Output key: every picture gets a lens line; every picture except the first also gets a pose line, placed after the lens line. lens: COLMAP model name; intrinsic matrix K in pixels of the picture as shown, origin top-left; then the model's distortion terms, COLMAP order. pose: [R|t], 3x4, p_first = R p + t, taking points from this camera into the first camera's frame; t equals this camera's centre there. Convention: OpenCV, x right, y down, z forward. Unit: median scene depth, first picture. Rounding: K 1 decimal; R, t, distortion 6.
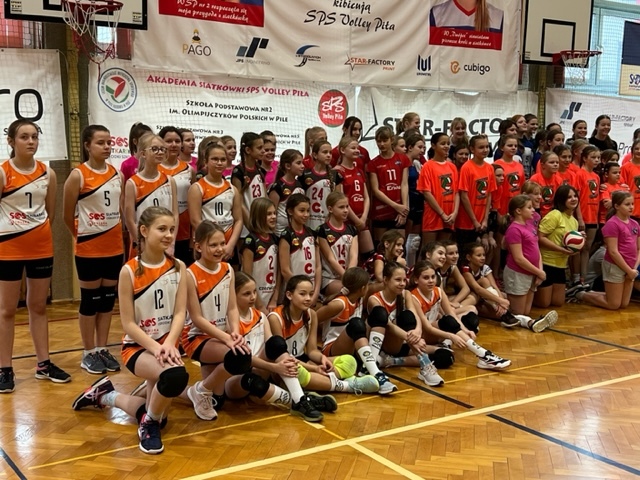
lens RADIAL K [[871.8, 0, 320.0], [0, 871.8, 240.0], [0, 0, 1]] dist [0.052665, 0.044289]
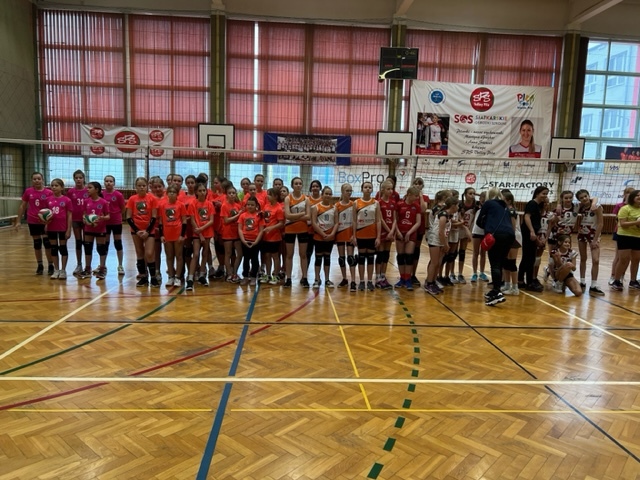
lens RADIAL K [[479.3, 0, 320.0], [0, 479.3, 240.0], [0, 0, 1]] dist [0.058921, -0.065193]
pose [[0.852262, 0.072894, -0.518012, 0.502025], [-0.081726, 0.996638, 0.005786, 0.120055], [0.516692, 0.037404, 0.855354, -0.871385]]
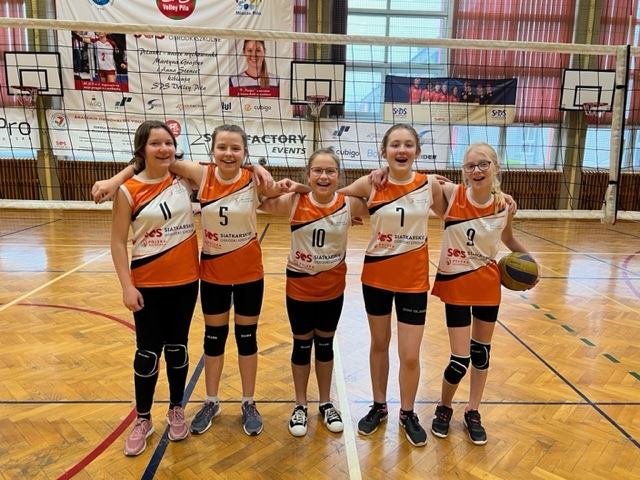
lens RADIAL K [[479.3, 0, 320.0], [0, 479.3, 240.0], [0, 0, 1]] dist [0.058921, -0.065193]
pose [[0.836345, 0.094030, -0.540080, 0.986849], [-0.075530, 0.995549, 0.056367, 0.023600], [0.542976, -0.006351, 0.839724, 0.212662]]
